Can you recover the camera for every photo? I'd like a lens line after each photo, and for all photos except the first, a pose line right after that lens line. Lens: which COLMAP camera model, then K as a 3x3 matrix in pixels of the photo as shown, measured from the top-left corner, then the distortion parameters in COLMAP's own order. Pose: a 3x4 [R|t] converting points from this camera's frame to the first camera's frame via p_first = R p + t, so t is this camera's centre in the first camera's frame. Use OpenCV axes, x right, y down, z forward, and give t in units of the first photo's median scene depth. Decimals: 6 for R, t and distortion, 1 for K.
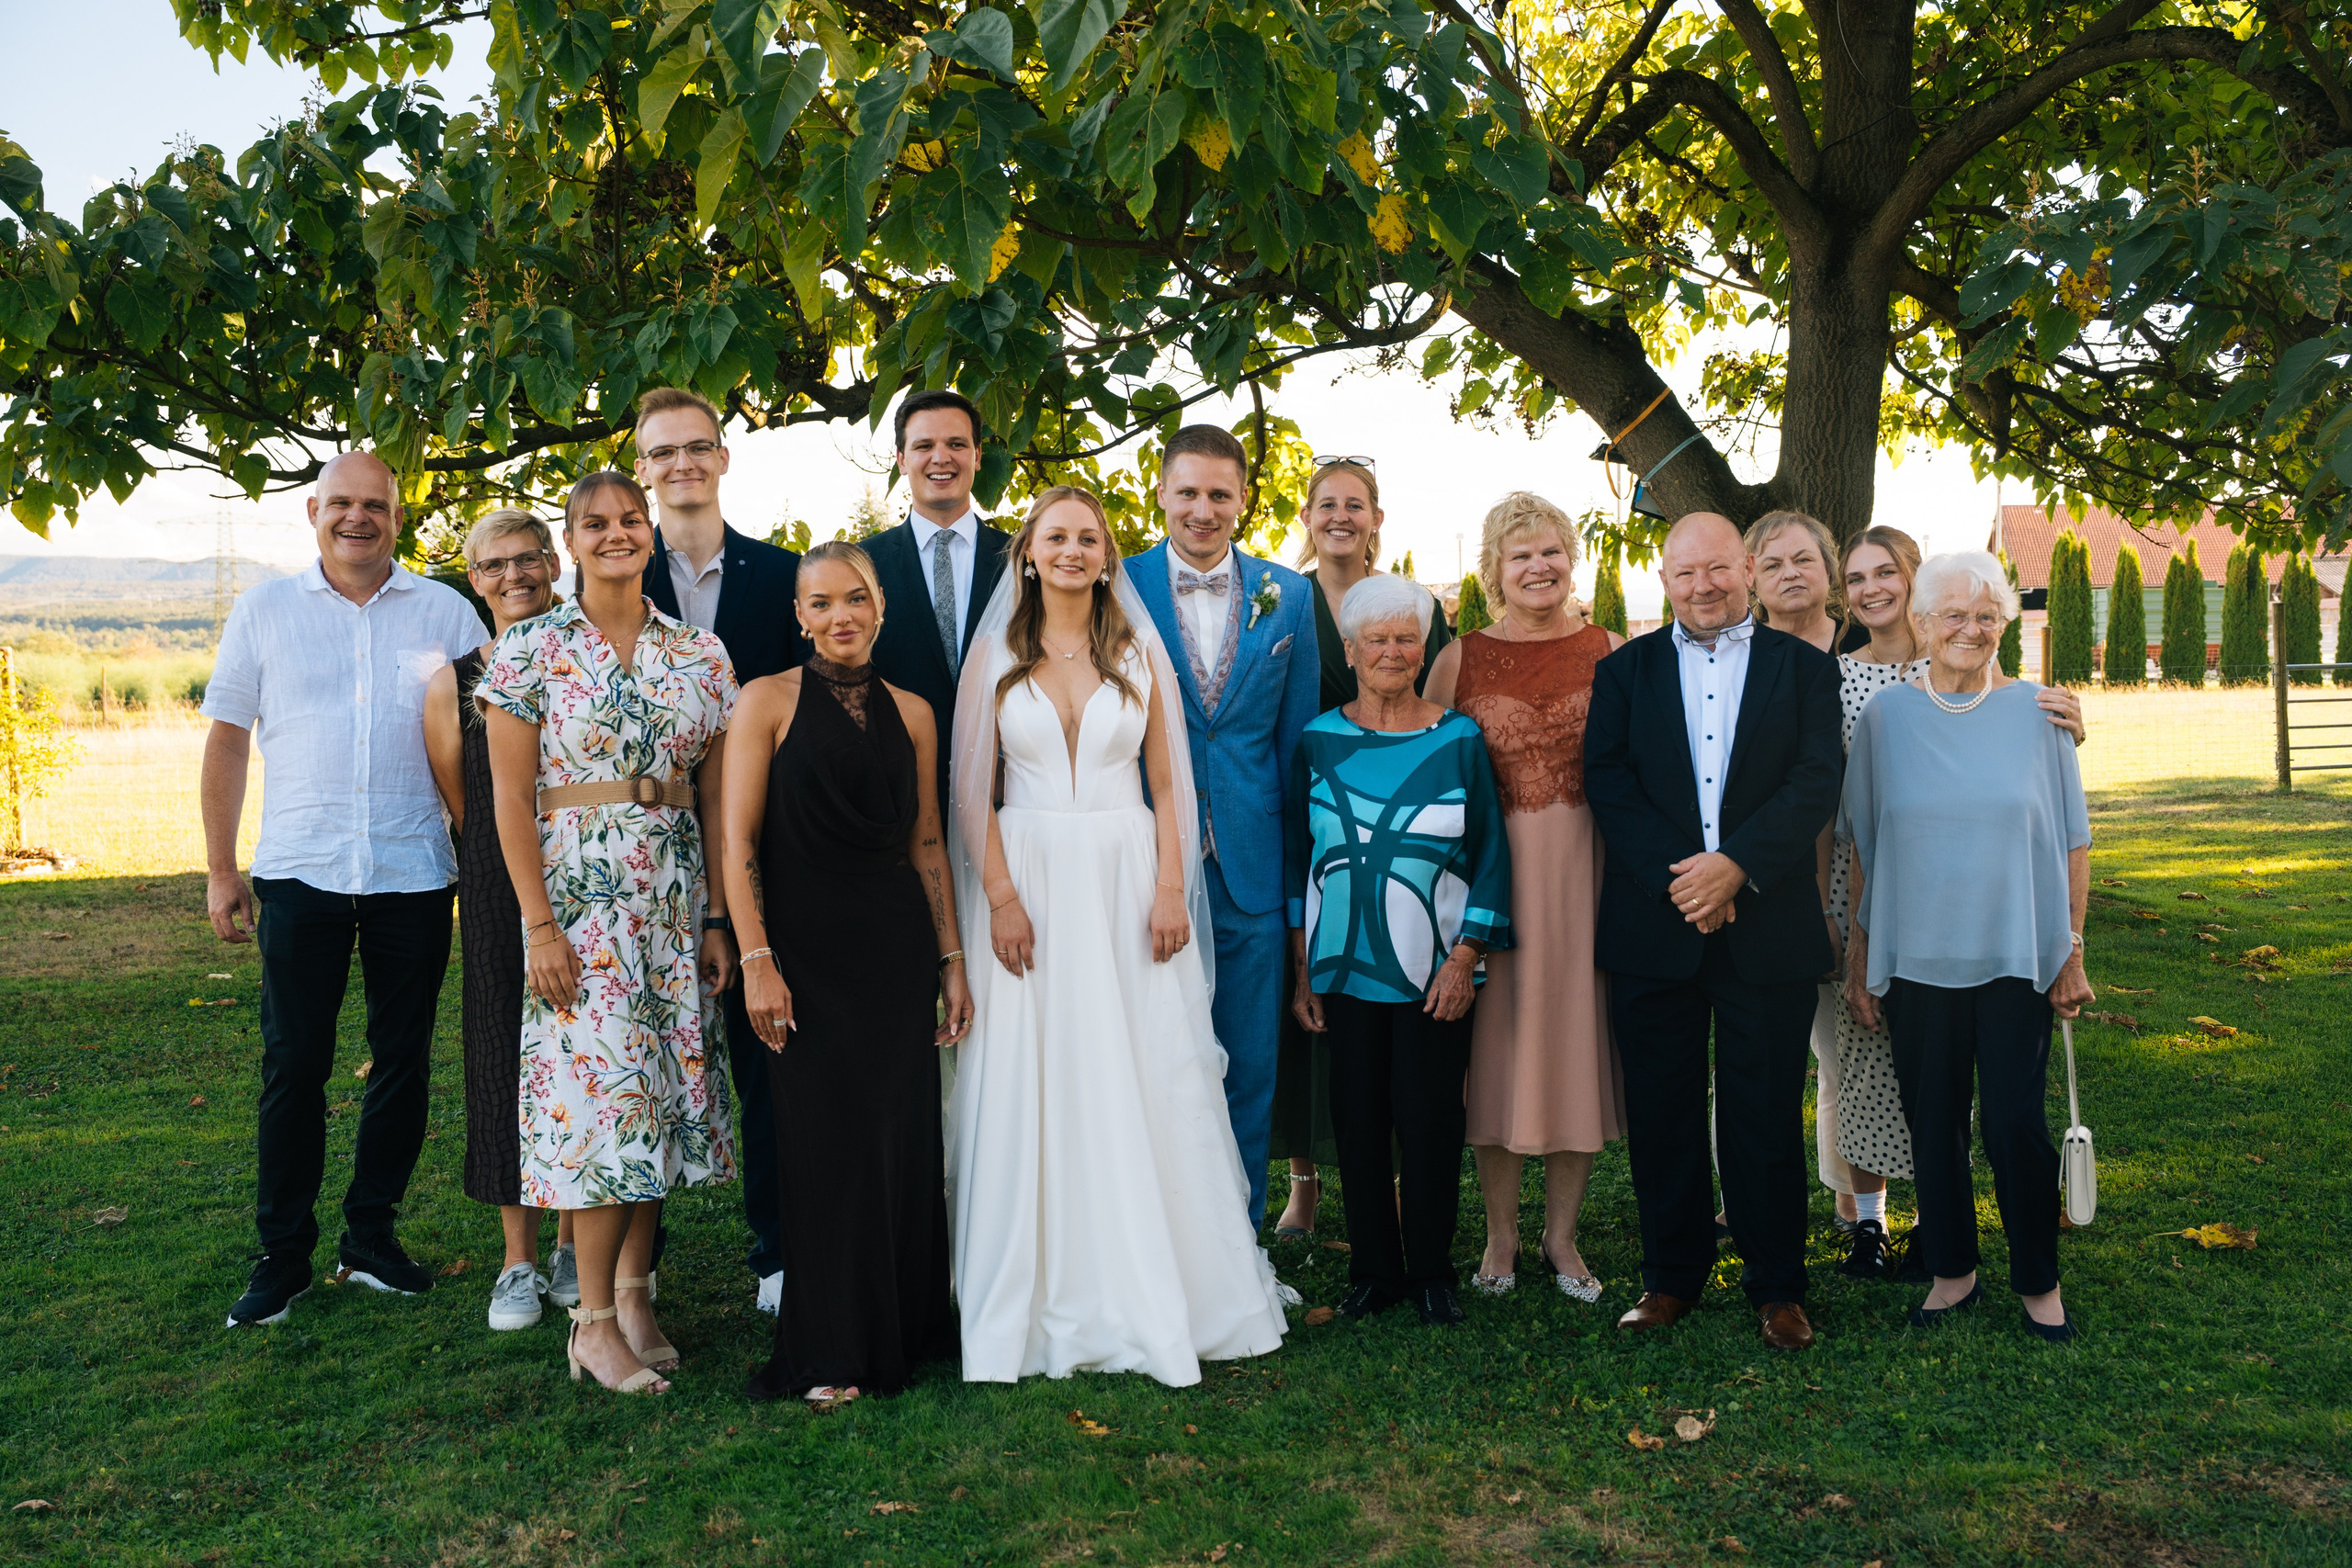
lens RADIAL K [[2299.9, 0, 1178.3], [0, 2299.9, 791.1], [0, 0, 1]] dist [0.003245, 0.079857]
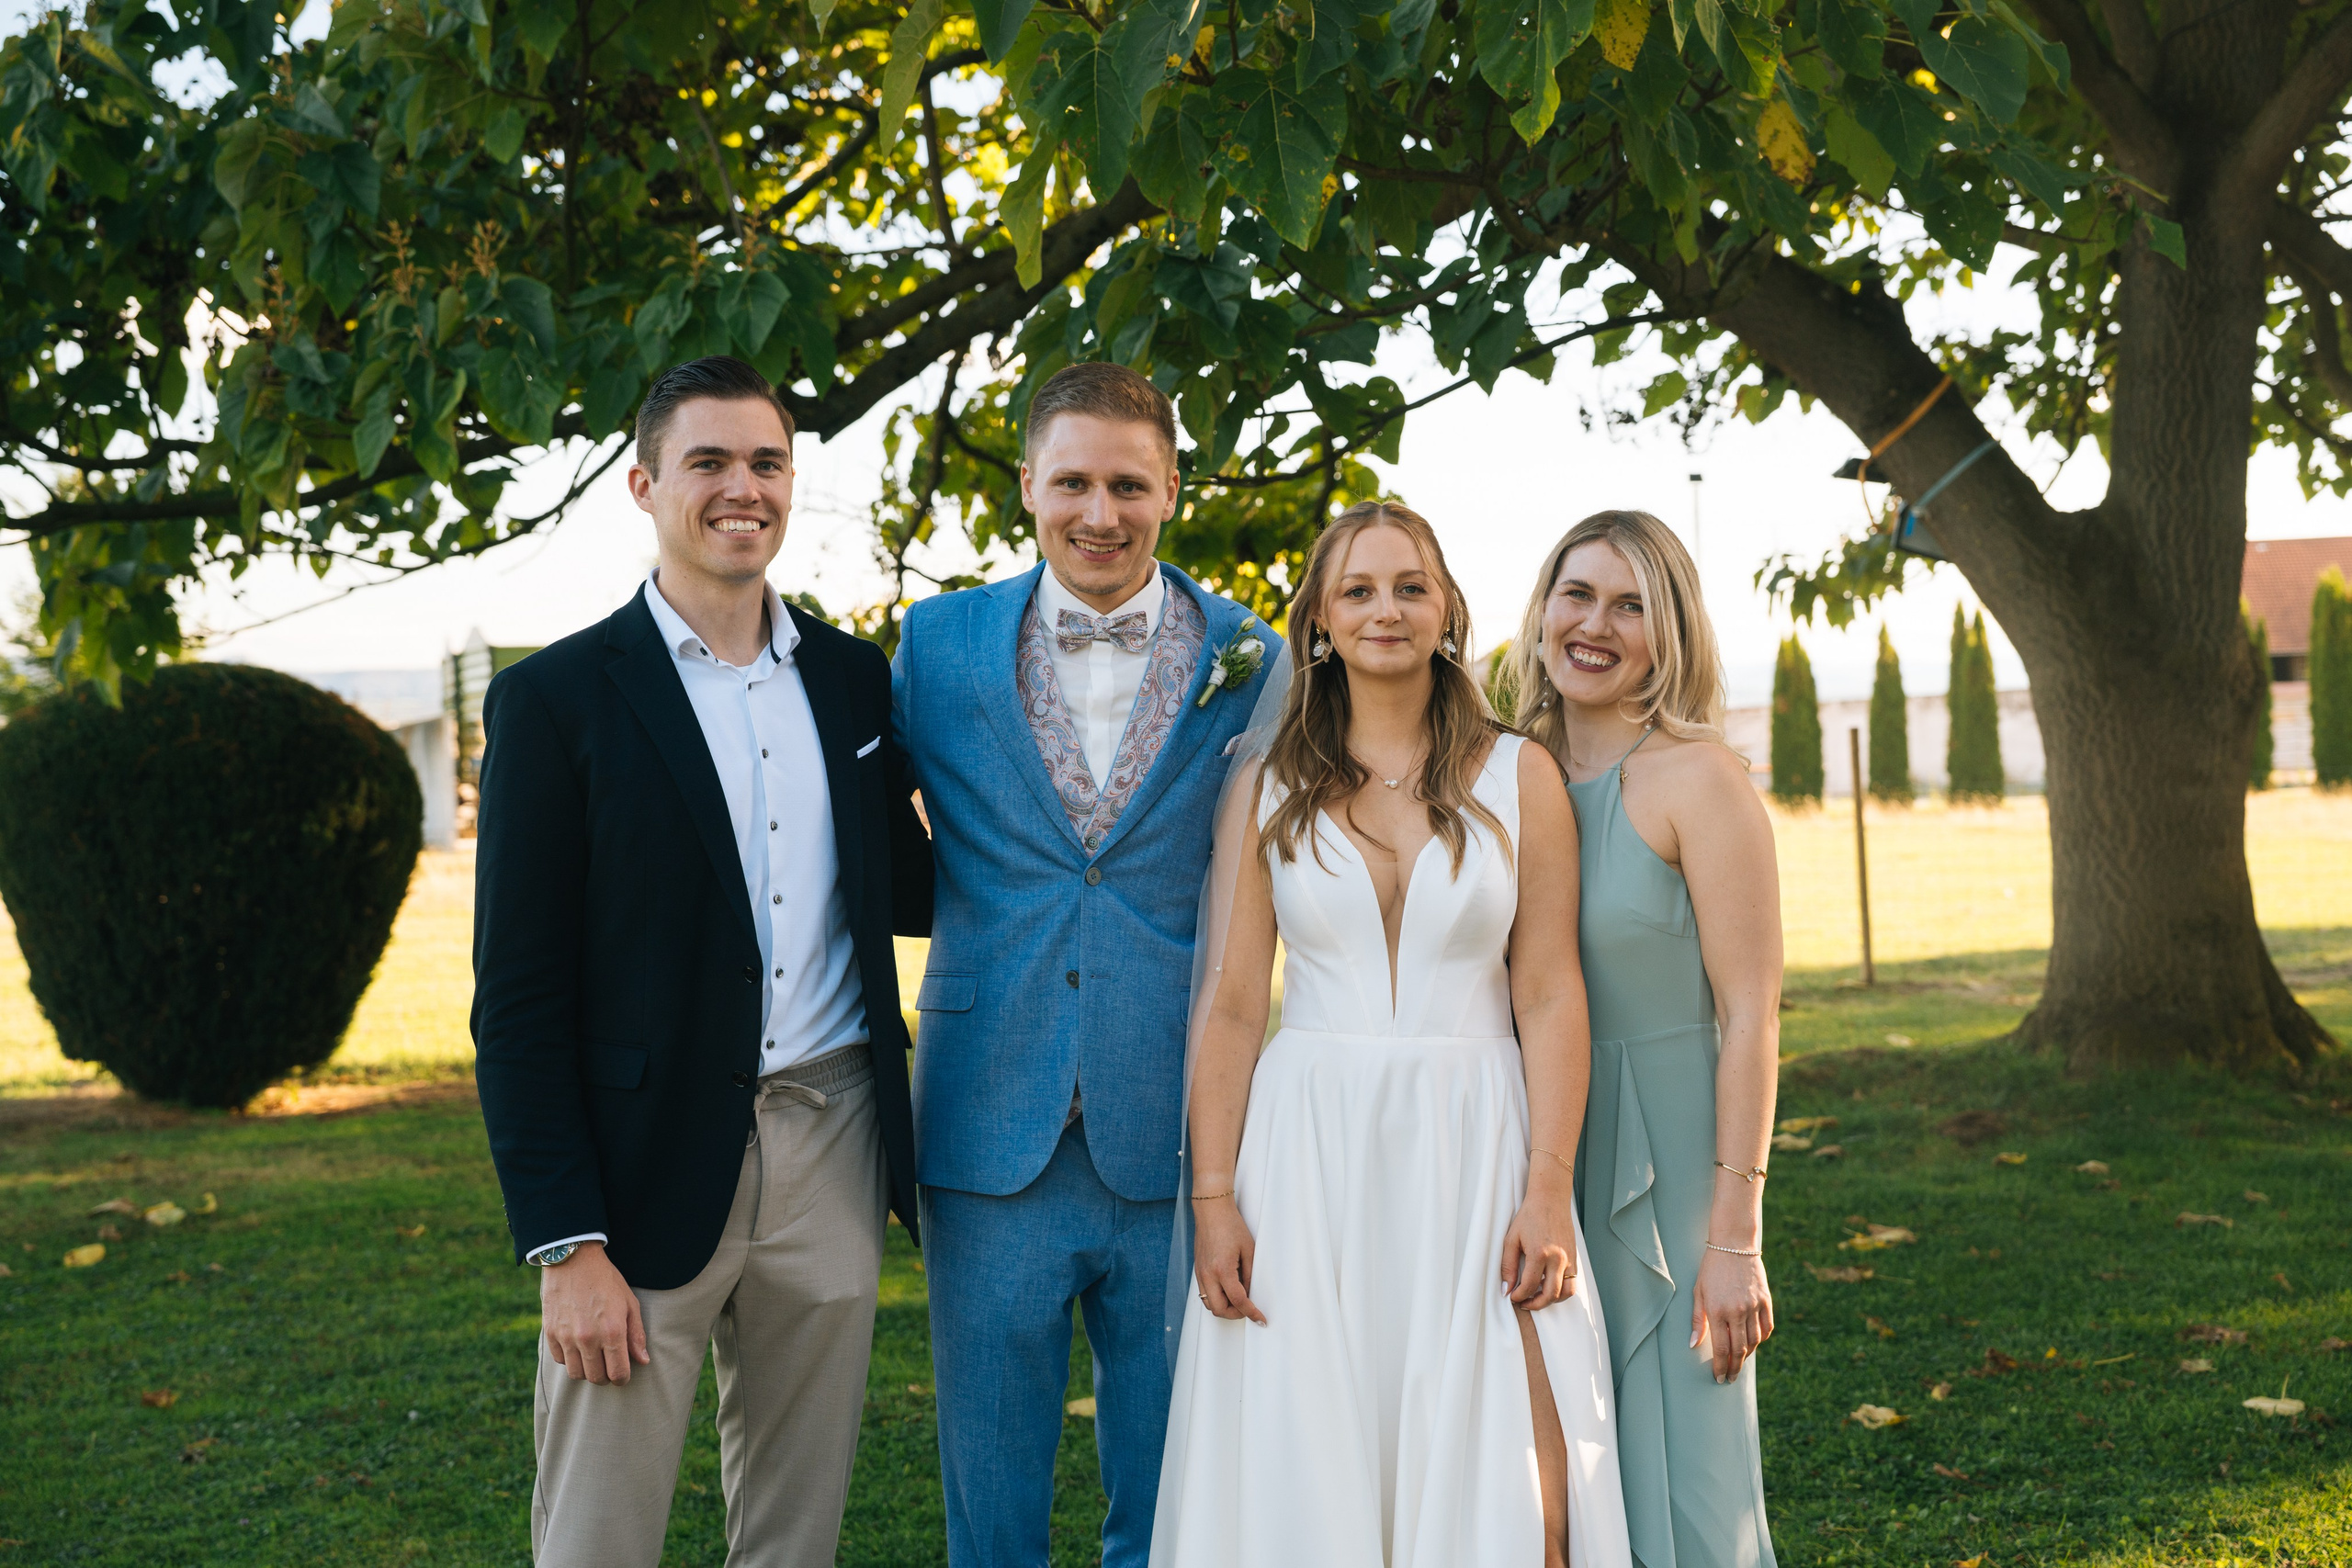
lens RADIAL K [[3213.2, 0, 1185.2], [0, 3213.2, 800.5], [0, 0, 1]] dist [0.164982, 0.014832]
pose [[0.998880, -0.017789, 0.043840, -0.082760], [0.019902, 0.998638, -0.048238, -0.000206], [-0.042923, 0.049056, 0.997873, 0.013345]]
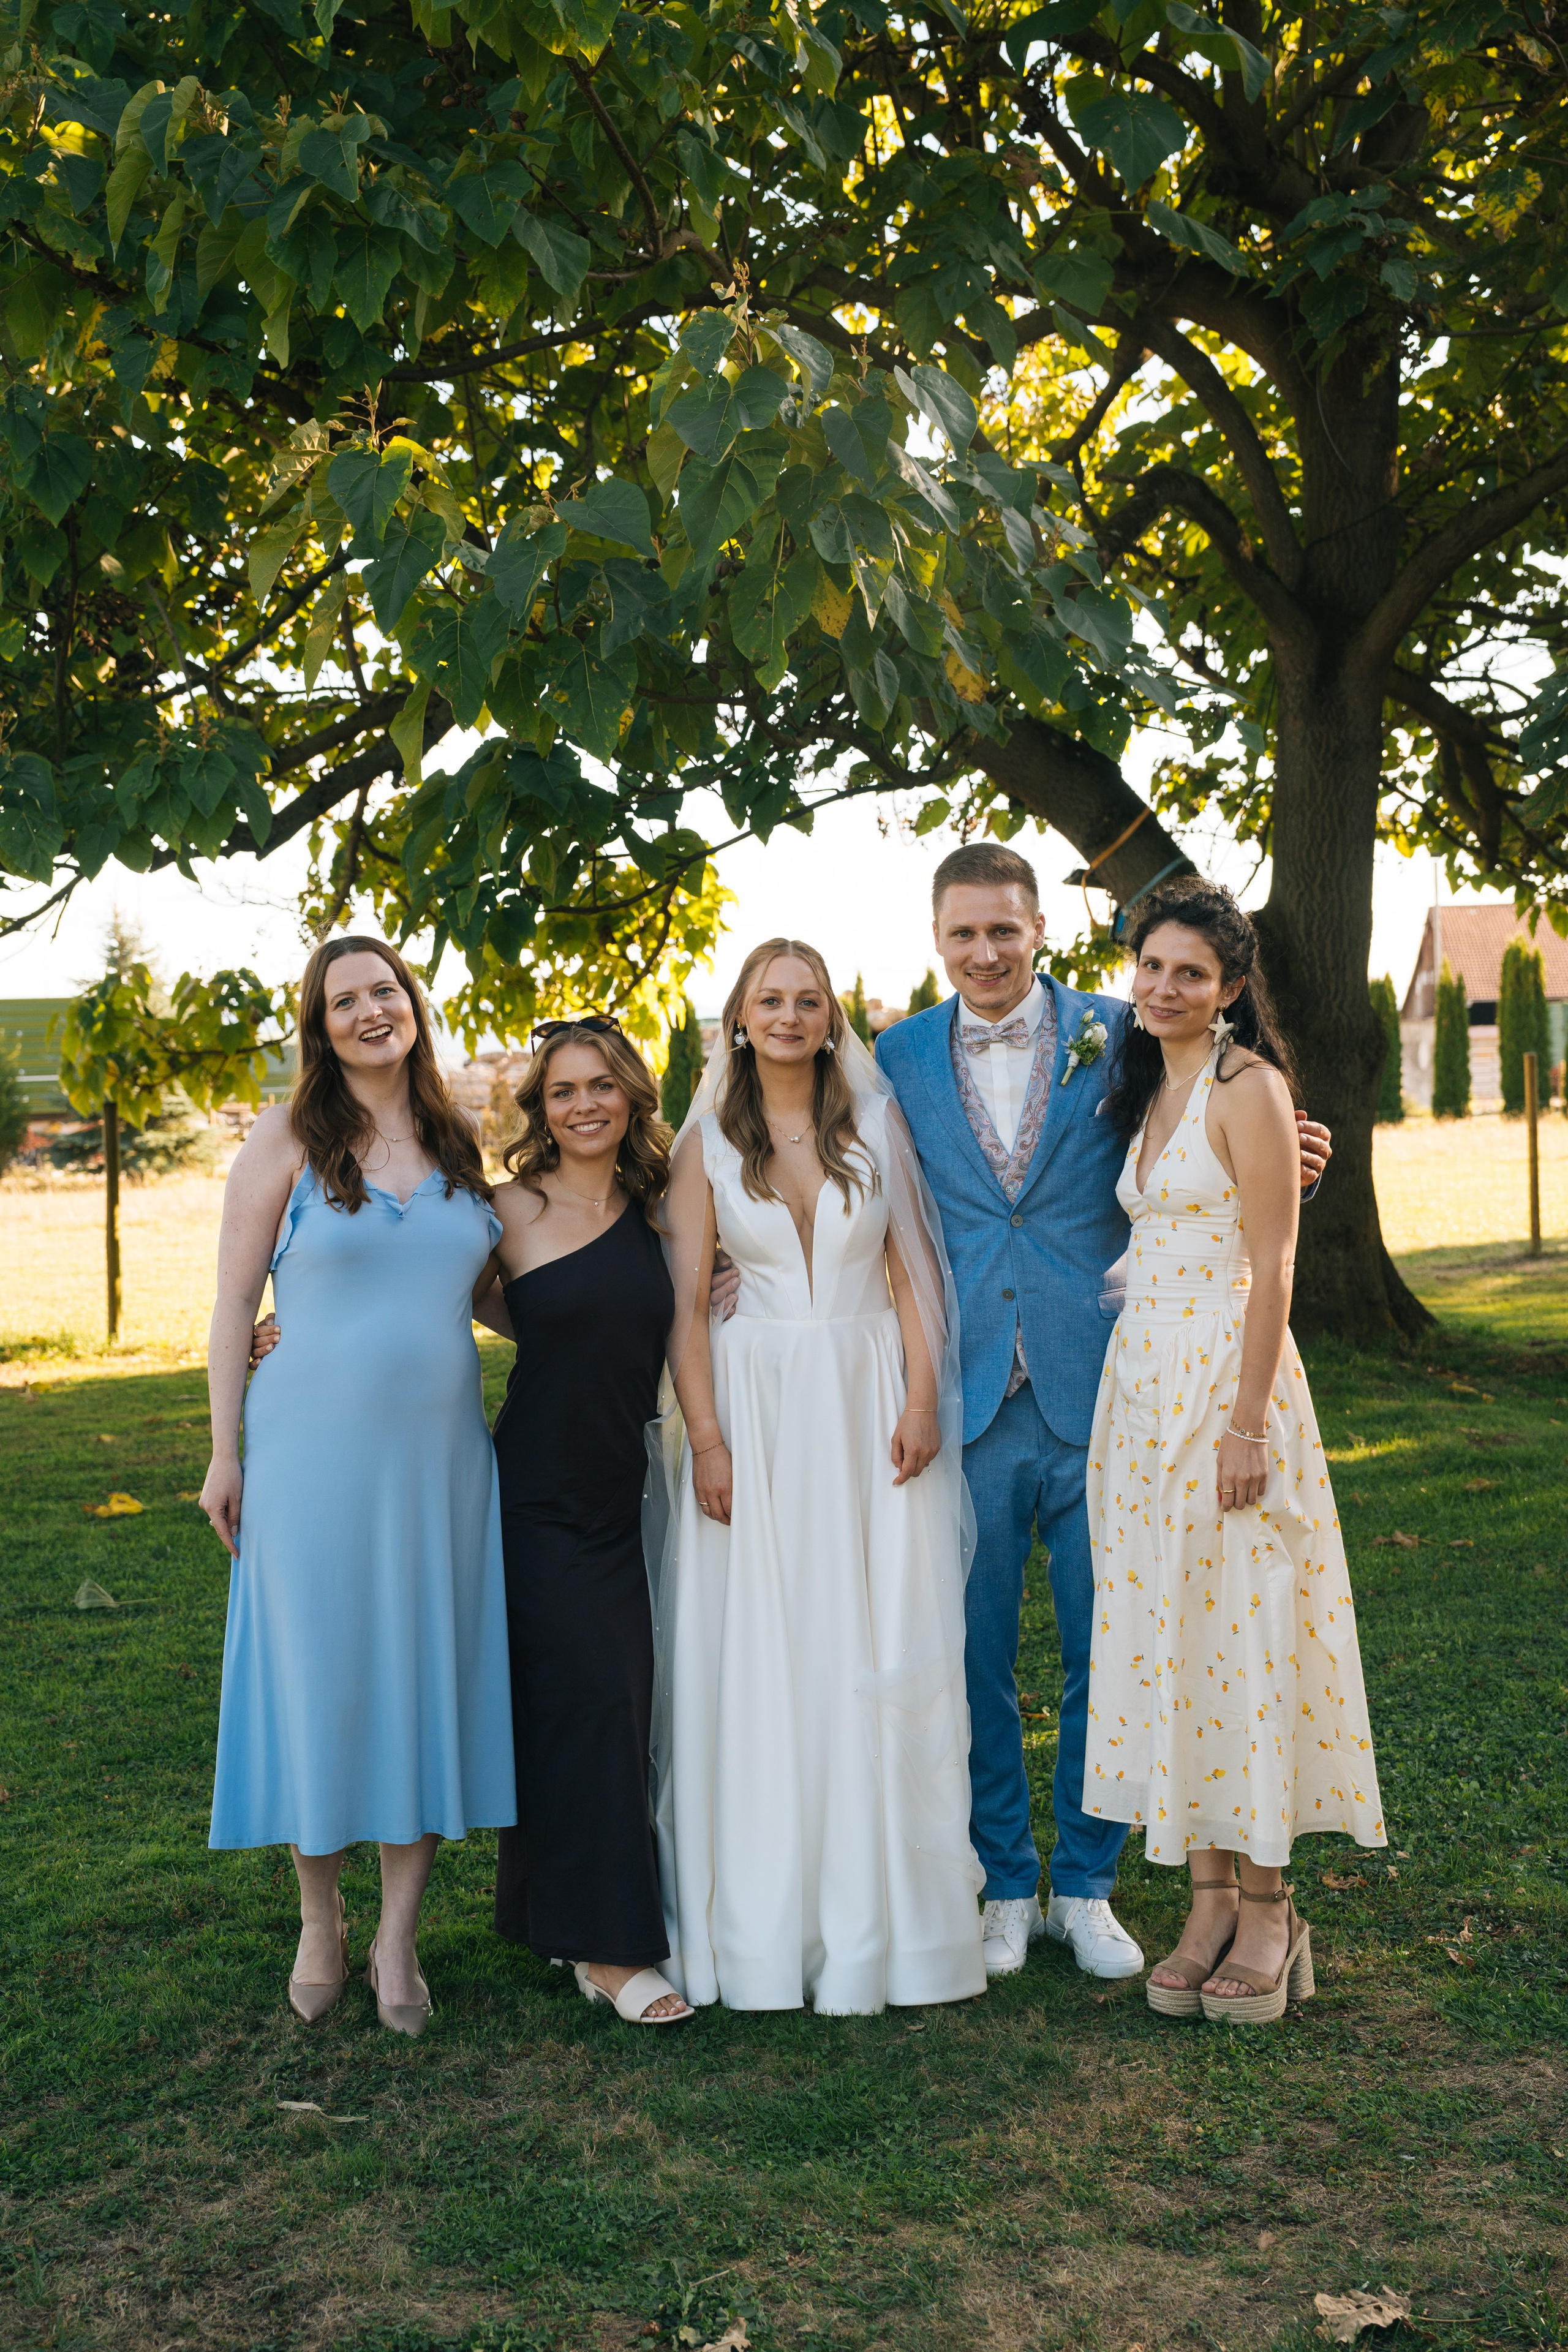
lens RADIAL K [[2792.7, 0, 773.3], [0, 2792.7, 1179.6], [0, 0, 1]] dist [0.097208, 0.030917]
pose [[0.993277, -0.025768, 0.112857, -0.076331], [0.029077, 0.999191, -0.027770, -0.001102], [-0.112051, 0.030865, 0.993223, -0.097602]]
